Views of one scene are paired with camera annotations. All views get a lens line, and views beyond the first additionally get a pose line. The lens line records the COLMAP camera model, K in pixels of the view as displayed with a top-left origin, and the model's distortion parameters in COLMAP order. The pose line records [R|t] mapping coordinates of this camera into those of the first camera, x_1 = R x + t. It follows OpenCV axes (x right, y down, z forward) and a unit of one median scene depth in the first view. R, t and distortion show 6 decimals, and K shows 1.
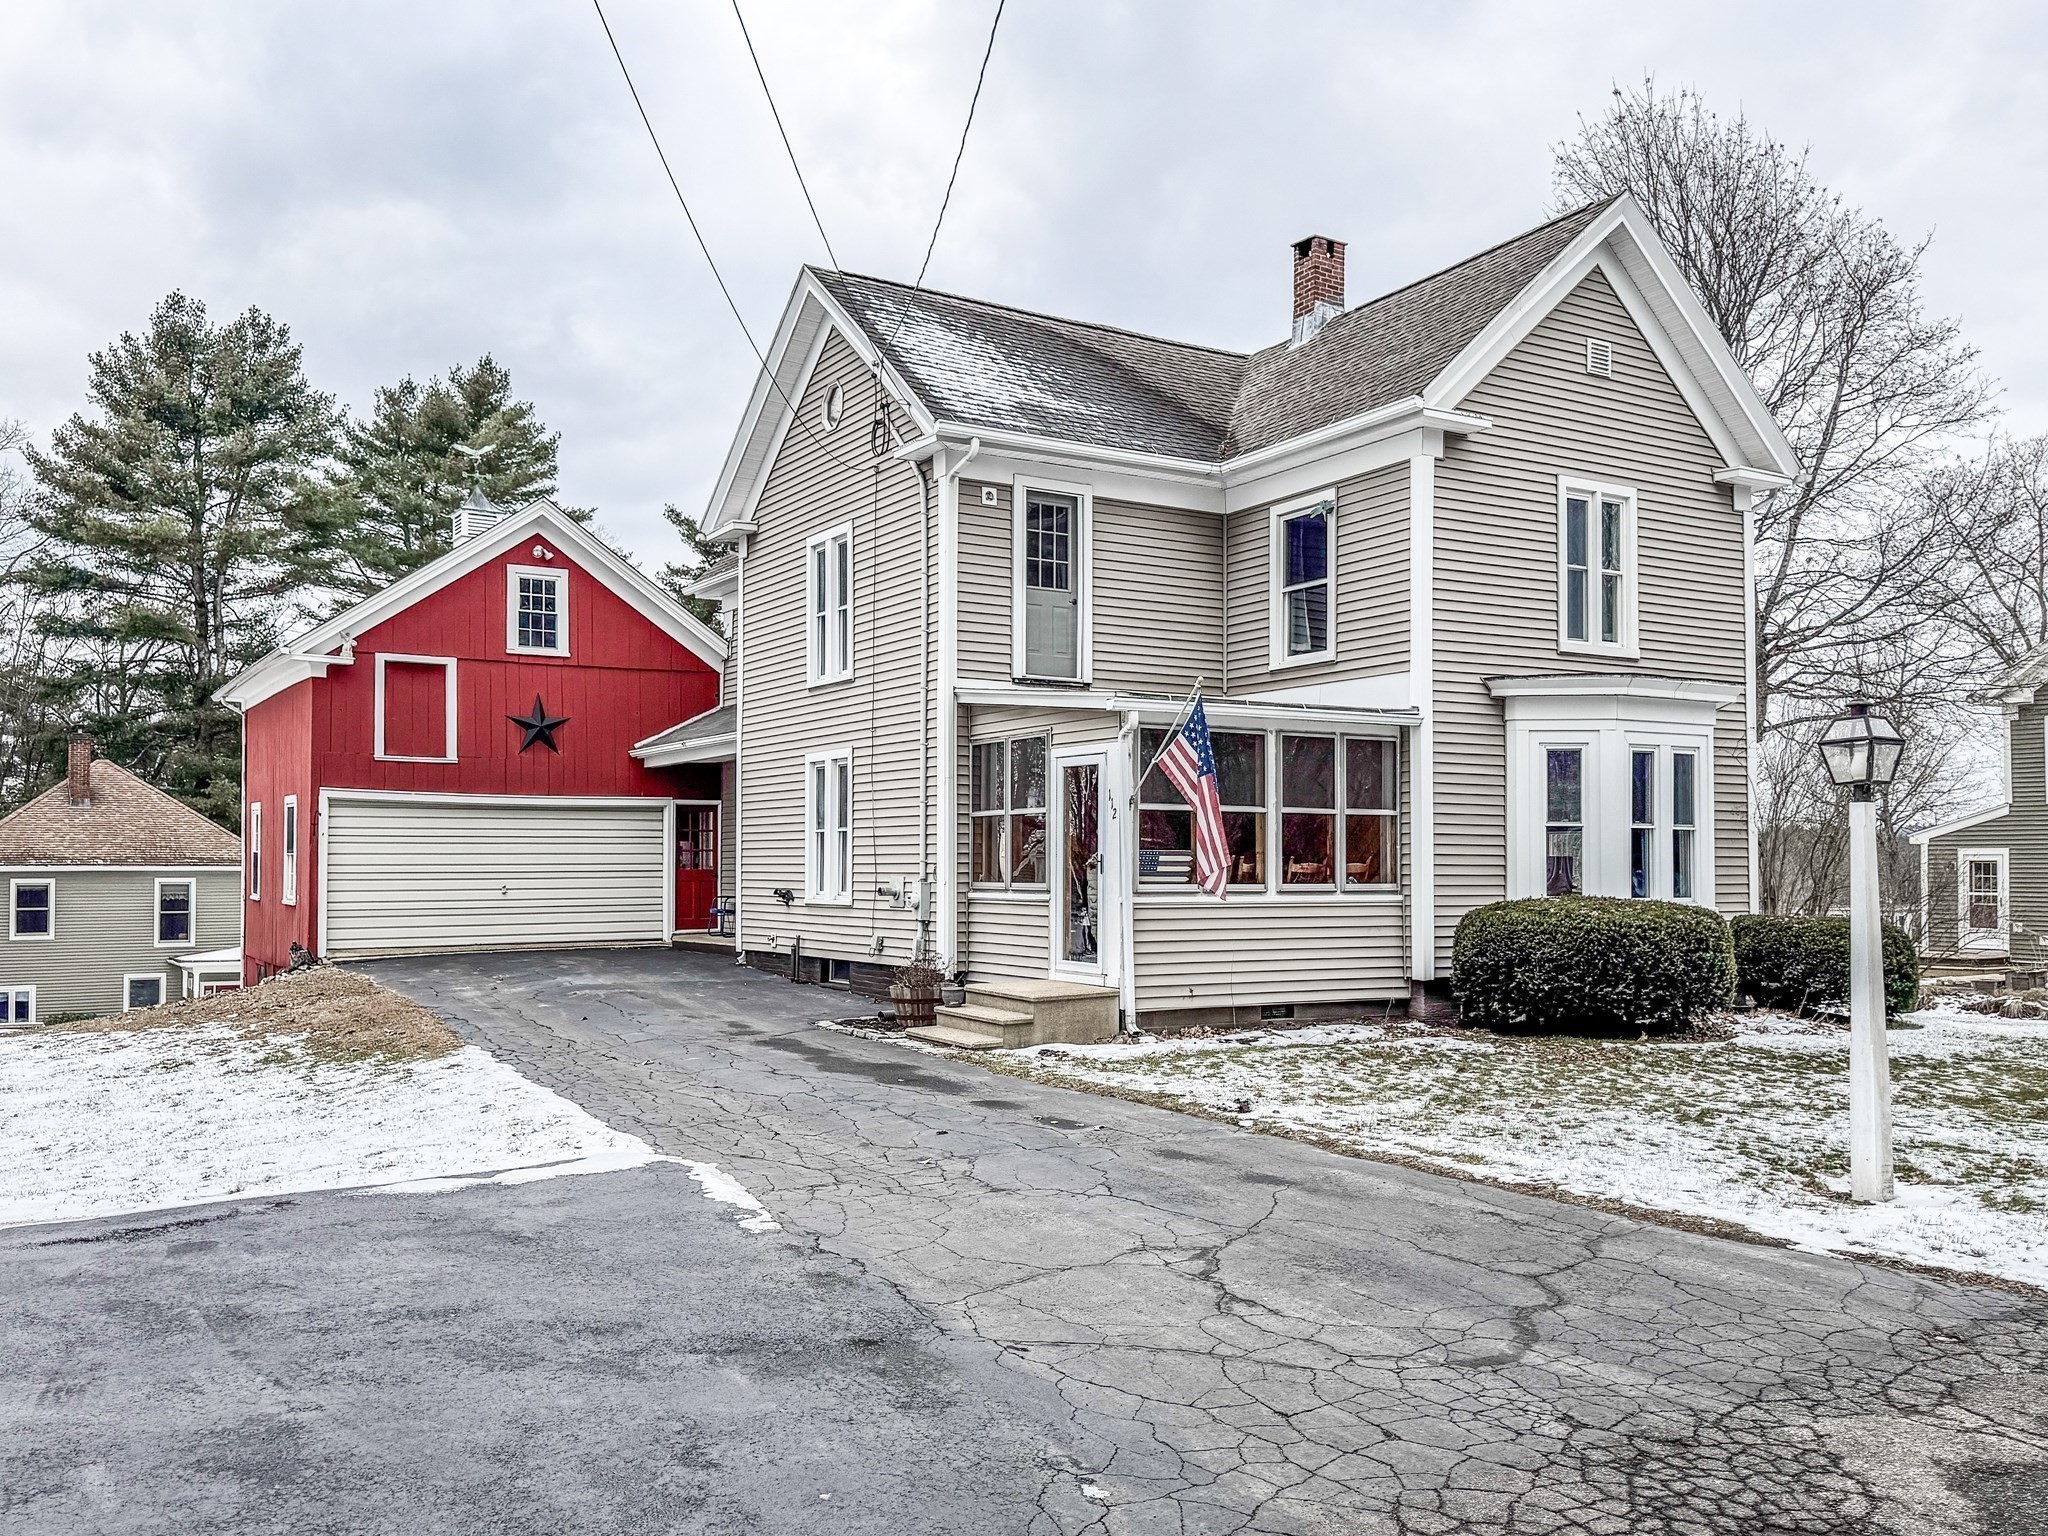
lens RADIAL K [[1661.4, 0, 1026.2], [0, 1661.4, 861.0], [0, 0, 1]] dist [0.032656, -0.005139]
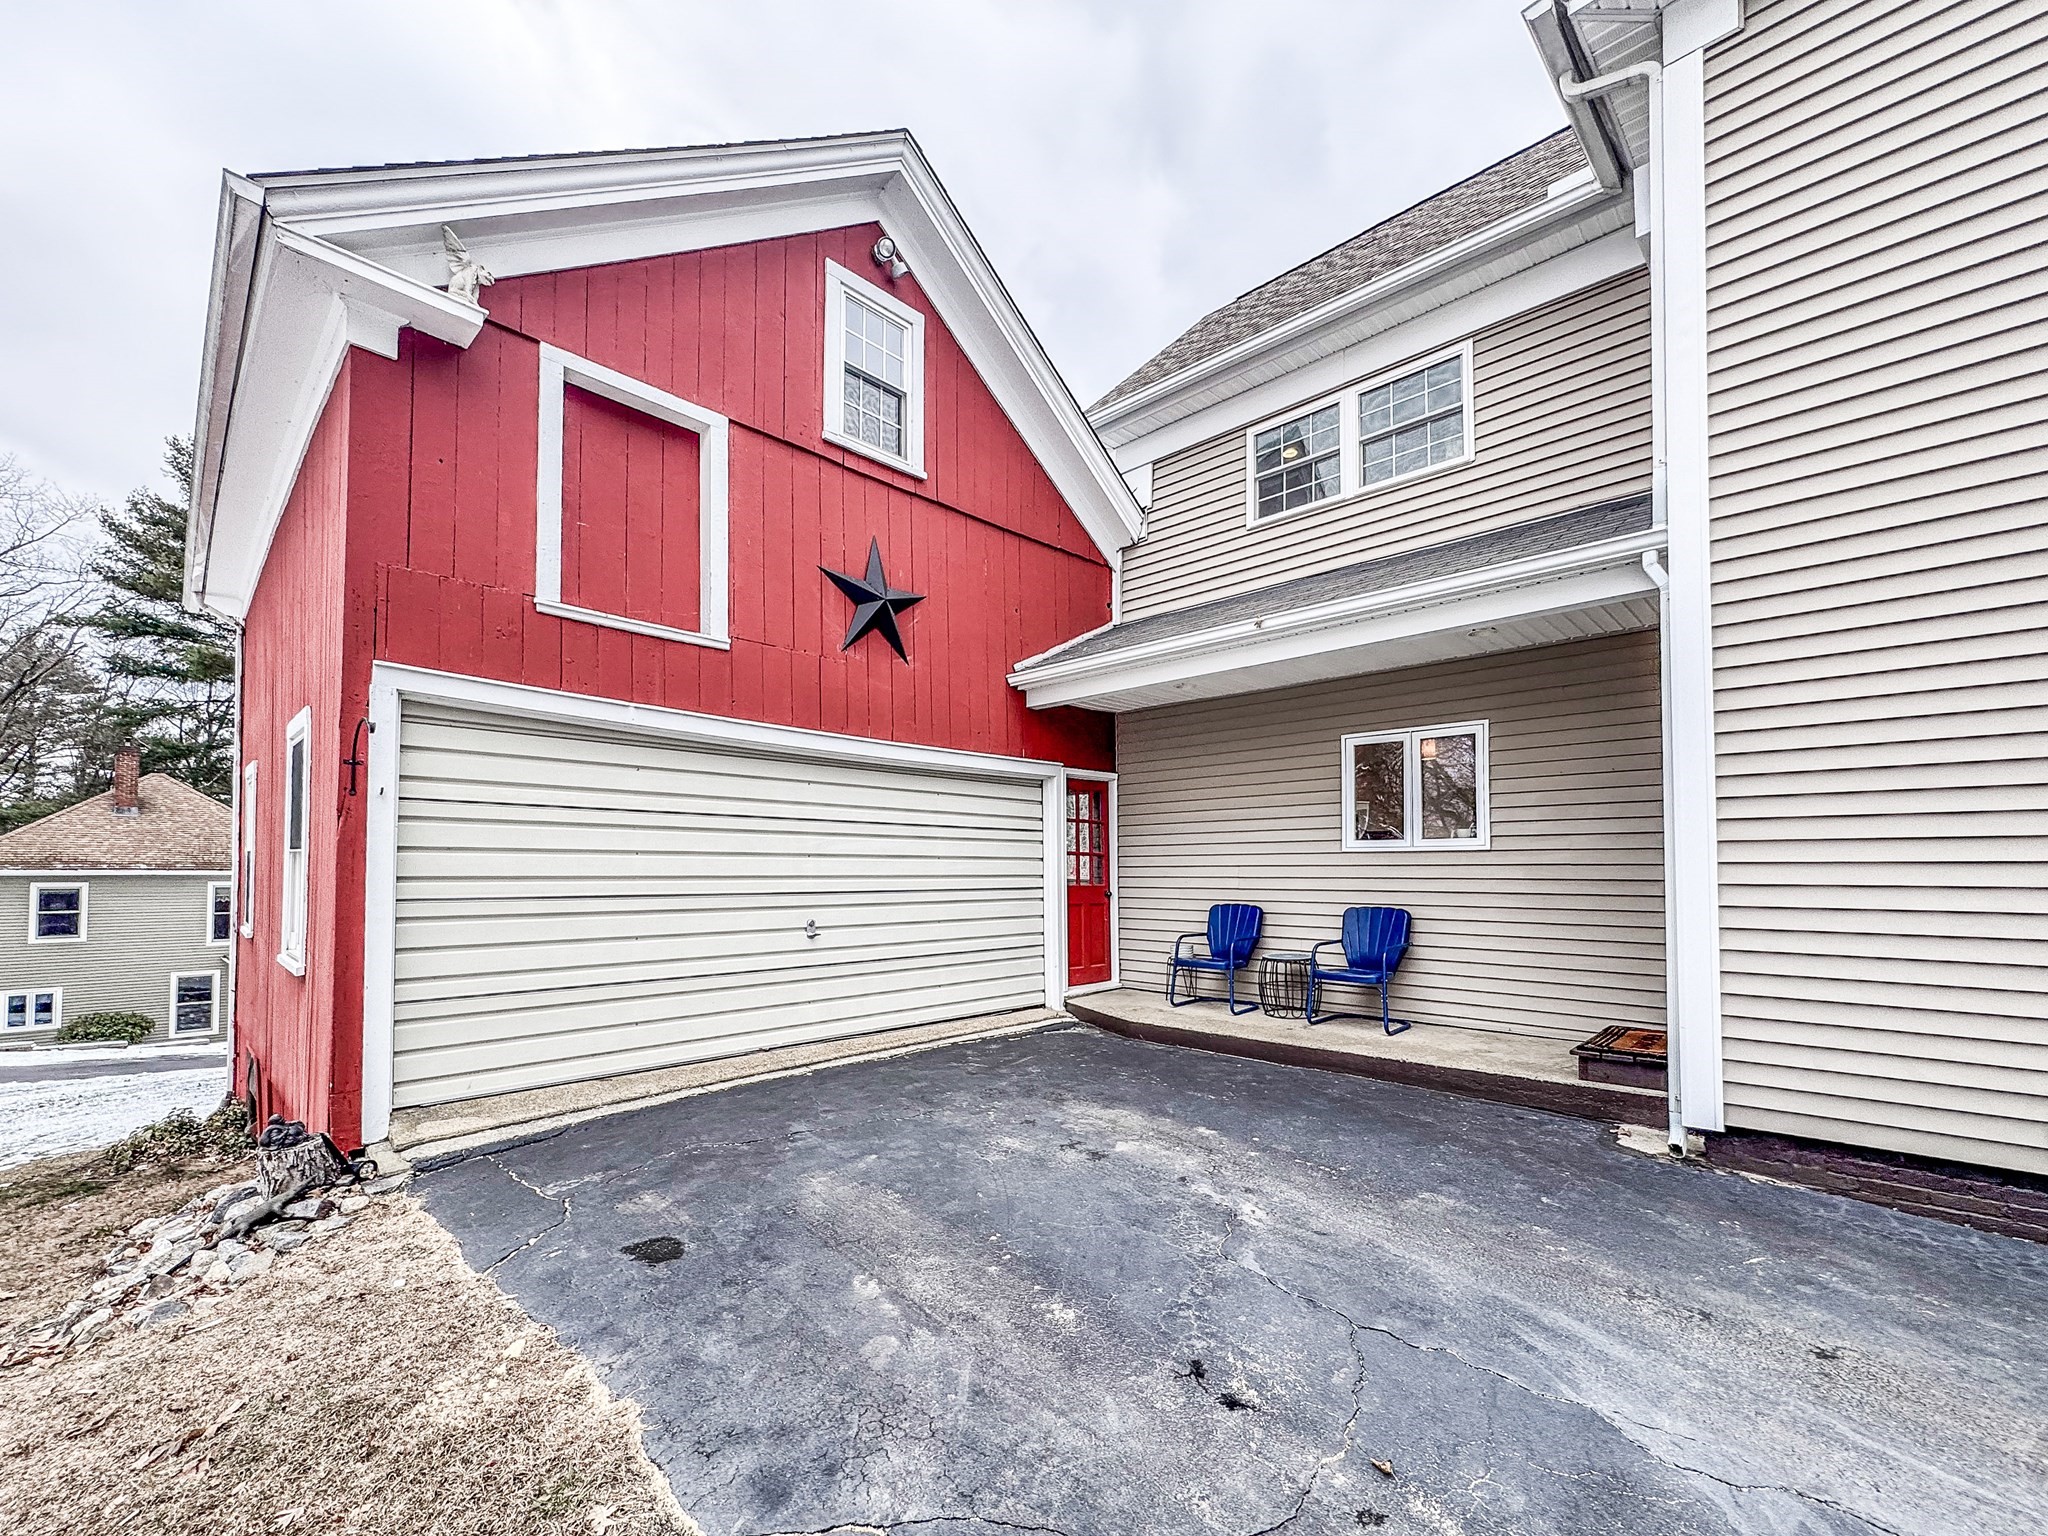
lens RADIAL K [[852.5, 0, 1016.5], [0, 852.5, 859.3], [0, 0, 1]] dist [-0.001602, -0.000038]
pose [[0.970760, 0.008806, 0.239890, -0.302993], [-0.005773, 0.999894, -0.013346, -0.000038], [-0.239982, 0.011571, 0.970708, 0.720141]]
